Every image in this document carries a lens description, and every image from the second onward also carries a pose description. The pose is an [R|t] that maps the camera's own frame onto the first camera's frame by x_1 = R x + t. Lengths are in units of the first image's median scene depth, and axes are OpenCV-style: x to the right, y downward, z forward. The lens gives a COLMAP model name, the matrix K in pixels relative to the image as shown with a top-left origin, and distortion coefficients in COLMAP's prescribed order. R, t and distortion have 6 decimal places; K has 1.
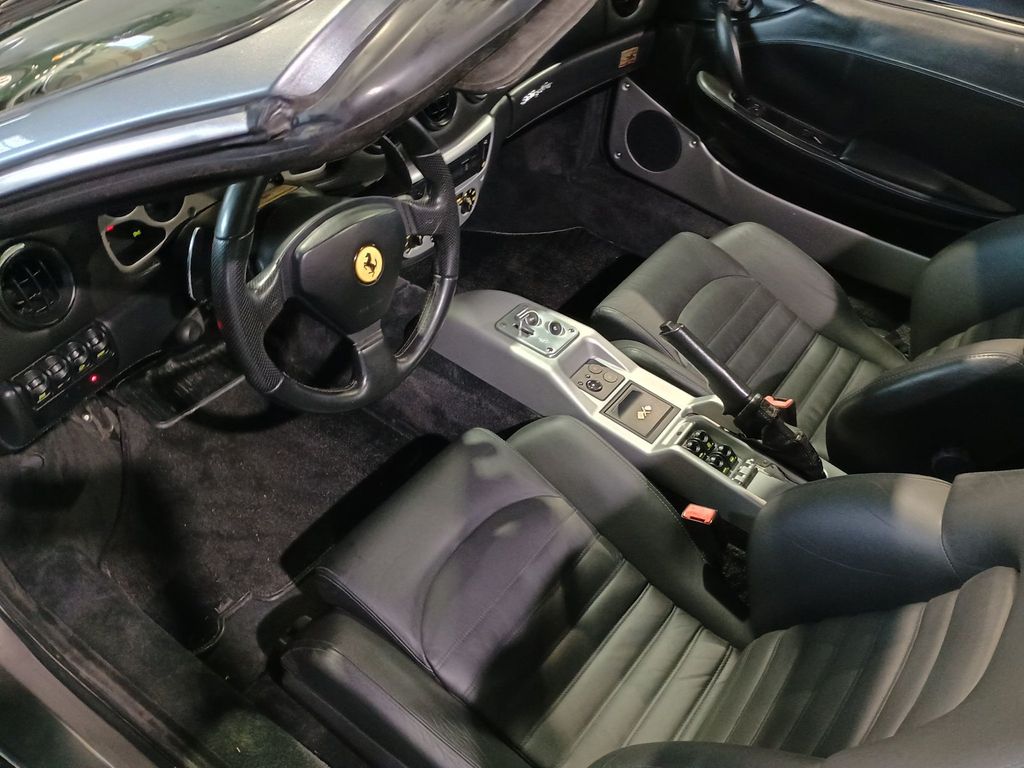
lens RADIAL K [[892.3, 0, 513.9], [0, 892.3, 392.6], [0, 0, 1]] dist [0.055613, -0.058904]
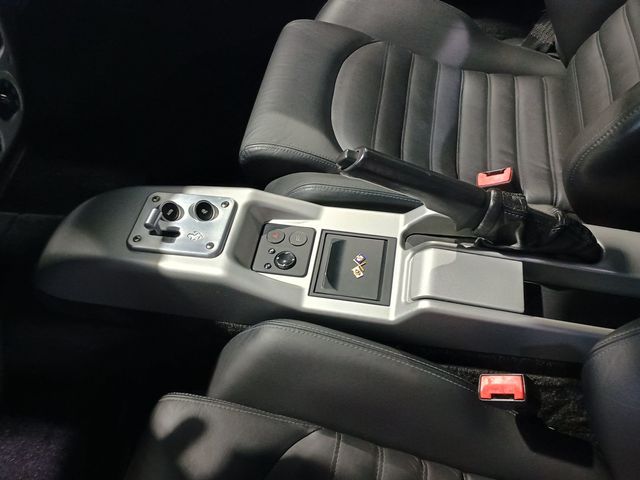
lens RADIAL K [[557.7, 0, 334.5], [0, 557.7, 234.9], [0, 0, 1]] dist [0.055613, -0.058904]
pose [[0.884399, -0.445857, 0.138023, 0.071474], [0.417029, 0.887667, 0.195281, -0.103649], [-0.209586, -0.115146, 0.970987, 0.533754]]
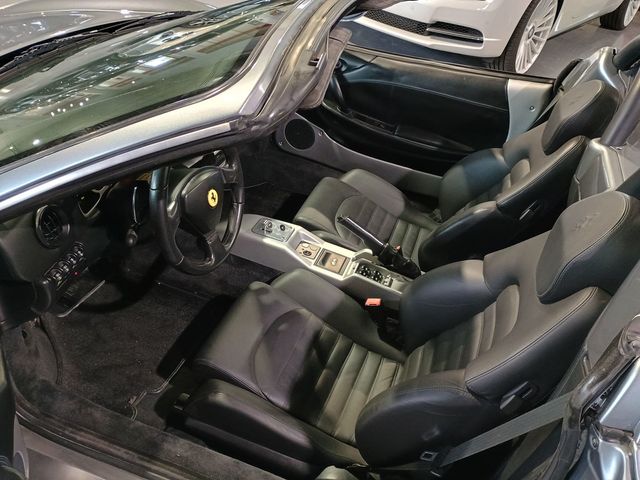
lens RADIAL K [[557.7, 0, 326.5], [0, 557.7, 243.6], [0, 0, 1]] dist [0.055613, -0.058904]
pose [[0.955220, -0.137218, 0.262157, -0.193096], [0.161587, 0.984105, -0.073674, 0.070557], [-0.247881, 0.112736, 0.962209, -0.209084]]
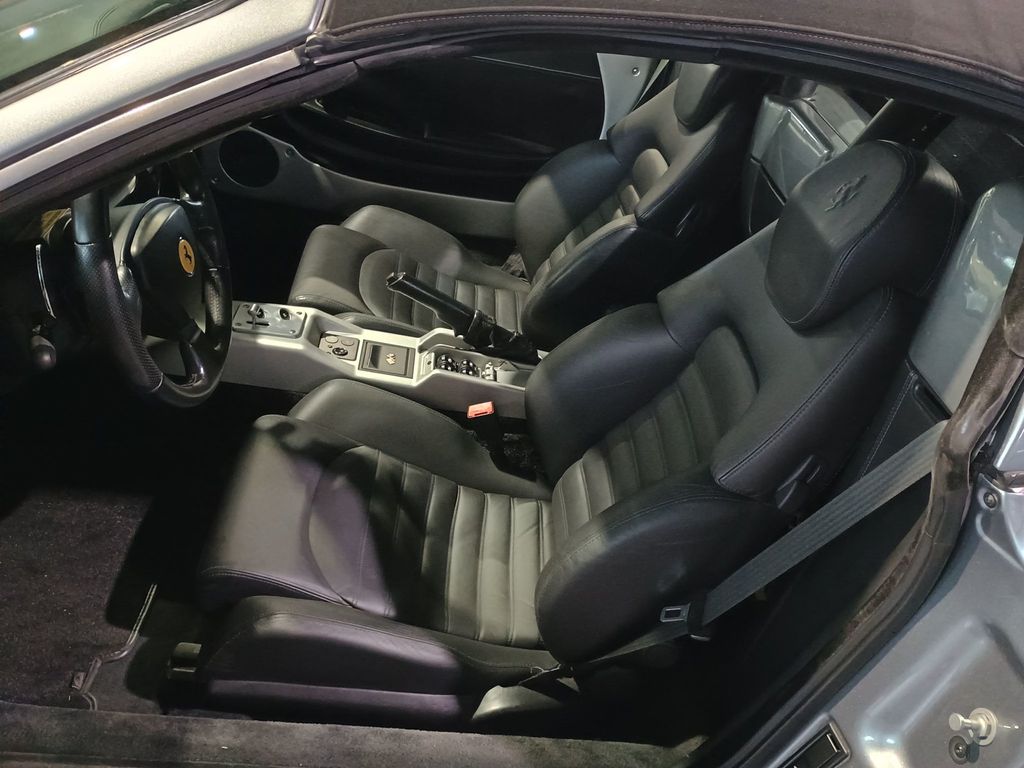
lens RADIAL K [[892.3, 0, 528.5], [0, 892.3, 399.4], [0, 0, 1]] dist [0.055613, -0.058904]
pose [[0.789842, -0.317615, 0.524662, -0.333130], [0.345222, 0.937307, 0.047711, 0.076739], [-0.506924, 0.143441, 0.849972, -0.062726]]
